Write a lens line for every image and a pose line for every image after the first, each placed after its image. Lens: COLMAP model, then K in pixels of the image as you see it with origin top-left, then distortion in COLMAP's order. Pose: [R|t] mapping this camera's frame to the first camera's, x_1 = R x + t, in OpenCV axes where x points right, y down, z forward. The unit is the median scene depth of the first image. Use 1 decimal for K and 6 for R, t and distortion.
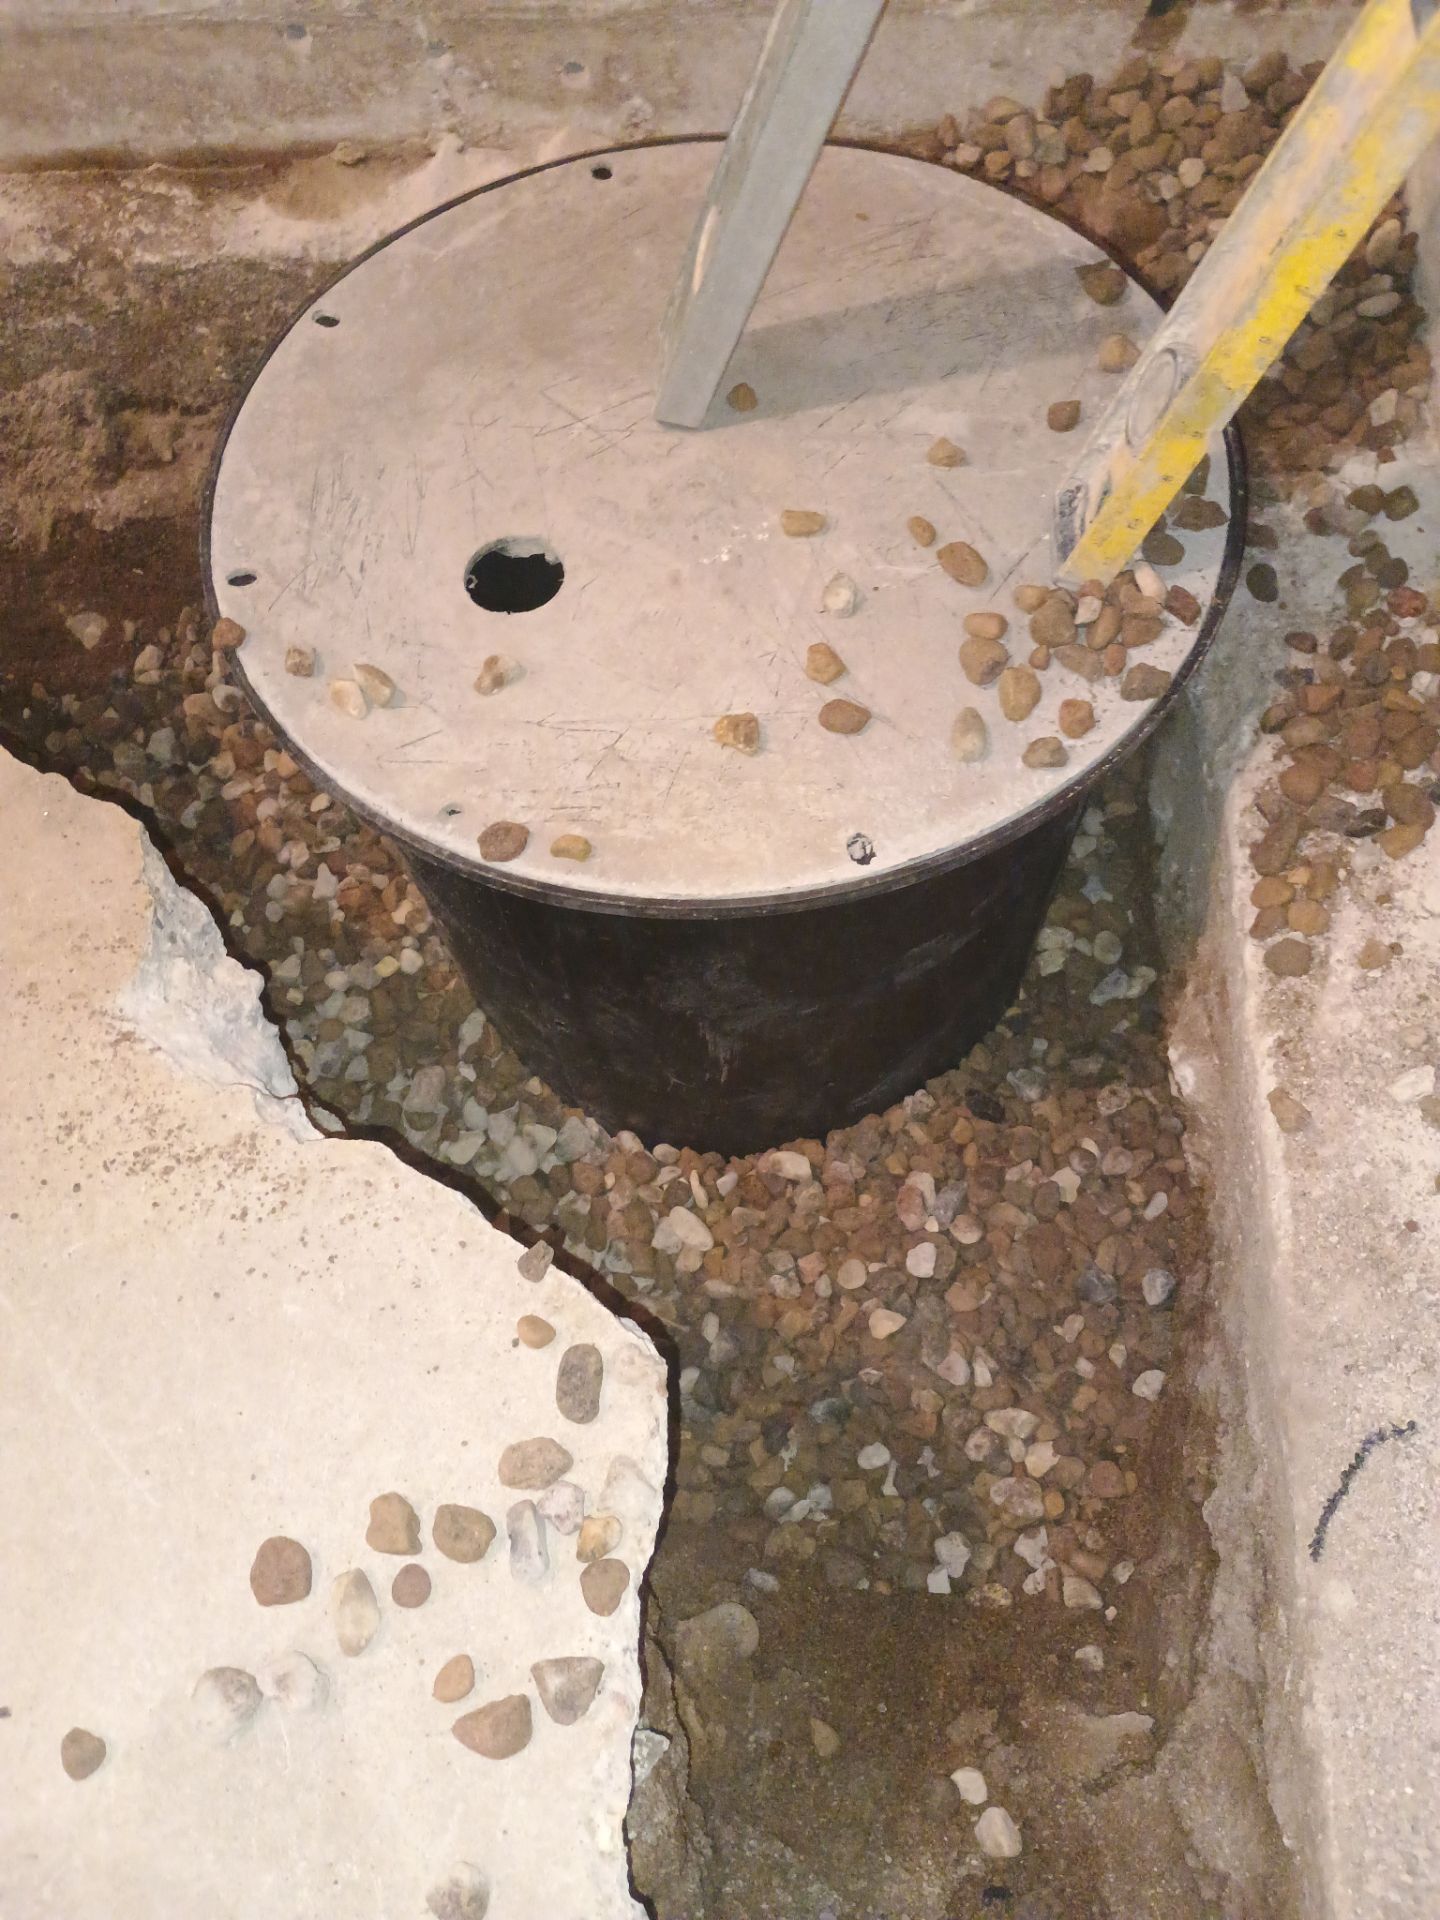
lens RADIAL K [[1646.6, 0, 735.7], [0, 1646.6, 972.9], [0, 0, 1]] dist [0.064082, -0.075662]
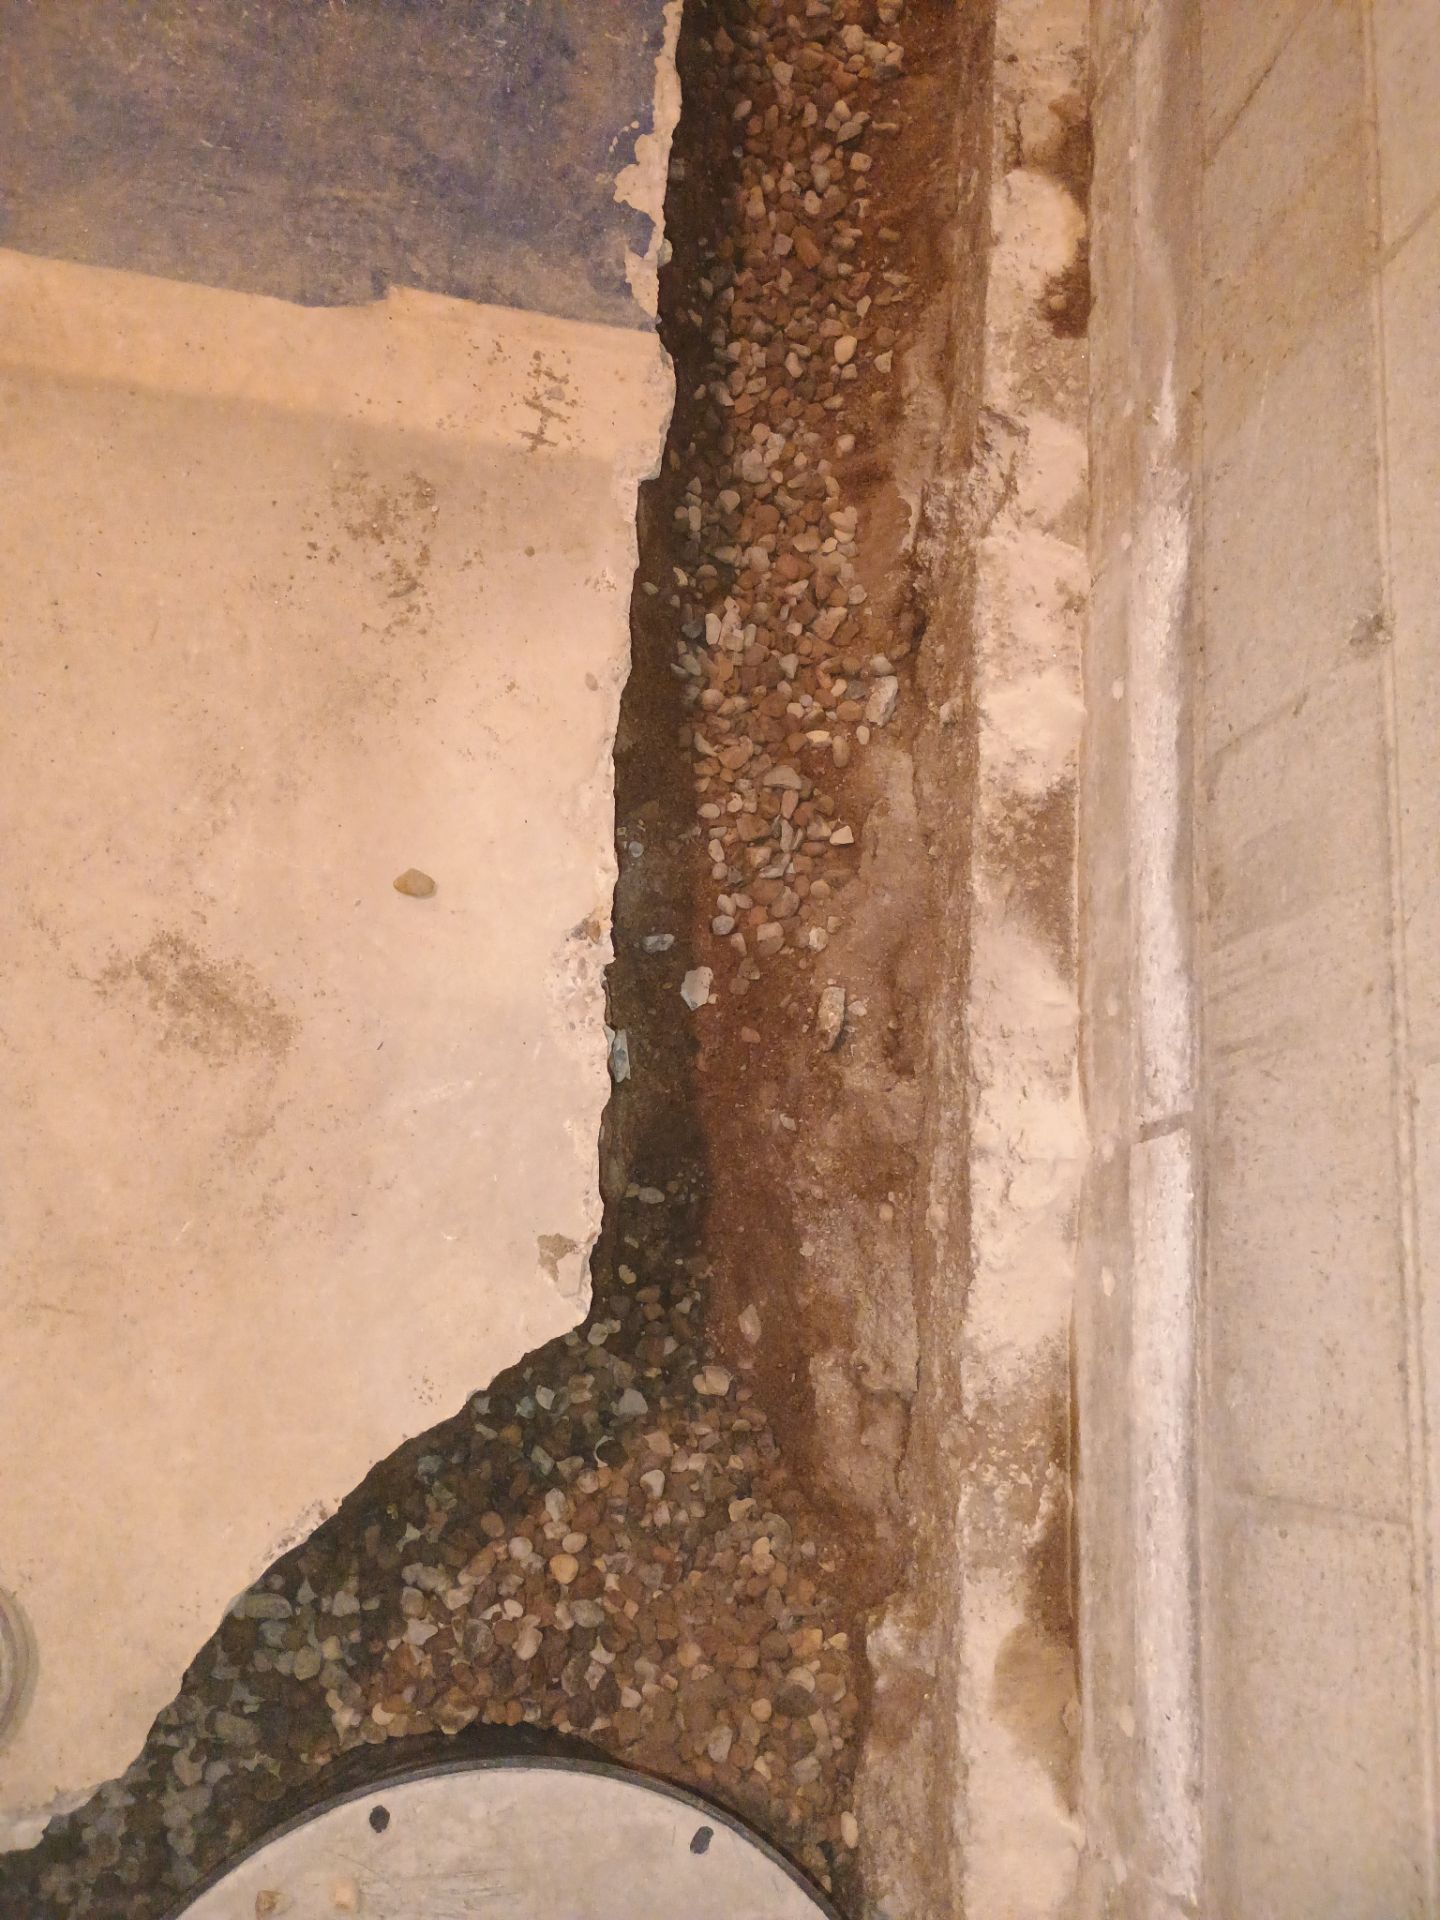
lens RADIAL K [[1646.6, 0, 719.5], [0, 1646.6, 958.6], [0, 0, 1]] dist [0.064082, -0.075662]
pose [[-0.006793, 0.983681, -0.179795, -0.594712], [-0.949260, 0.050190, 0.310461, -0.743909], [0.314418, 0.172782, 0.933428, -0.085730]]
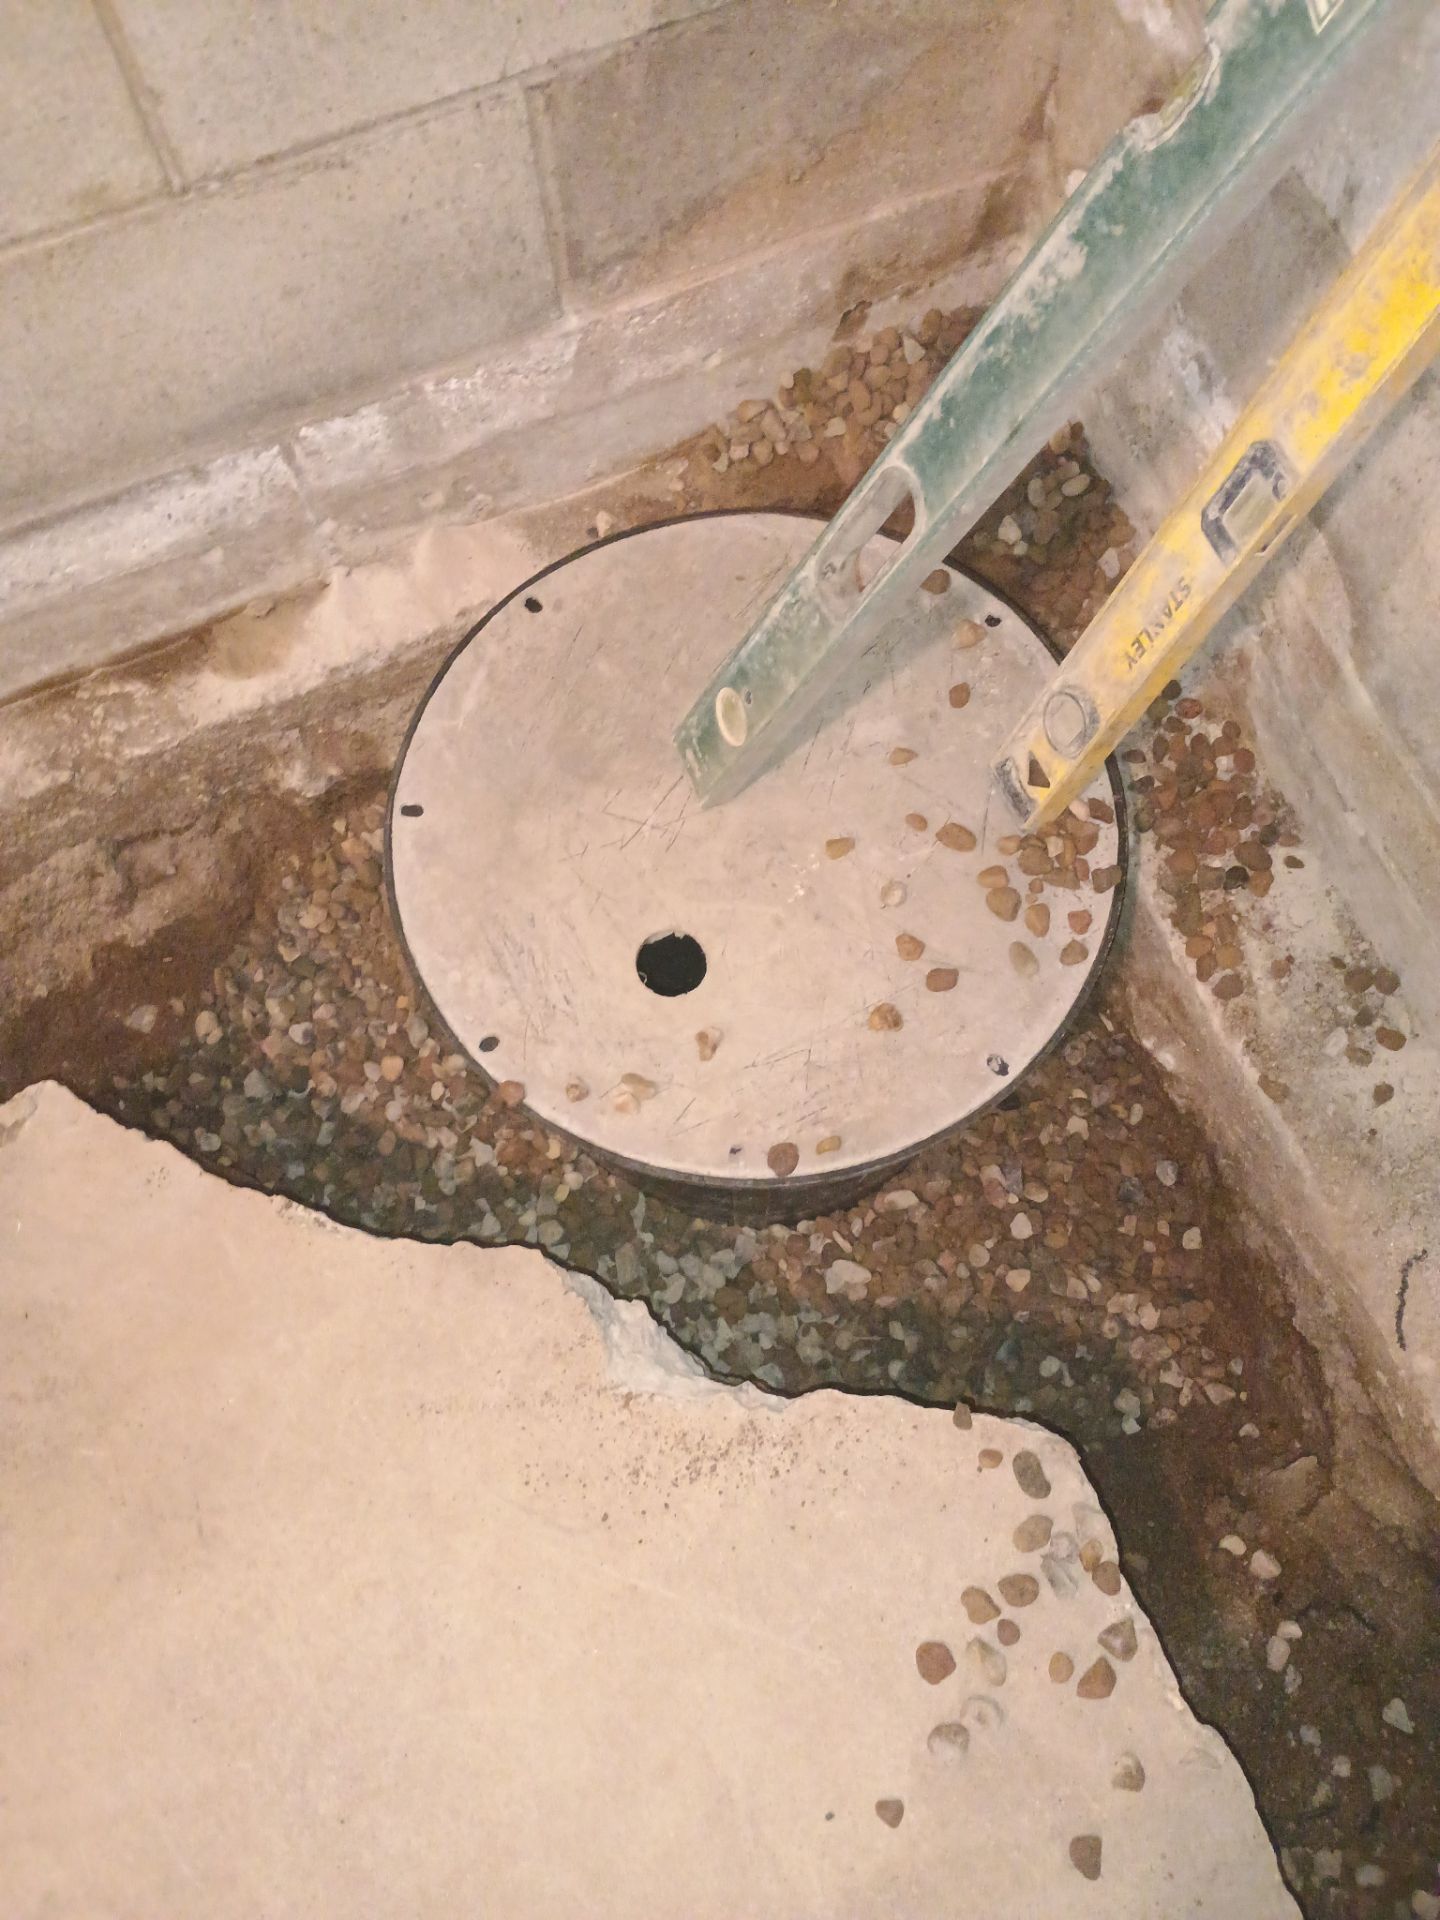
lens RADIAL K [[1646.6, 0, 718.8], [0, 1646.6, 951.8], [0, 0, 1]] dist [0.064082, -0.075662]
pose [[0.894597, -0.407035, 0.184445, -0.307310], [0.377611, 0.909263, 0.175076, -0.417601], [-0.238971, -0.086974, 0.967124, -0.313583]]
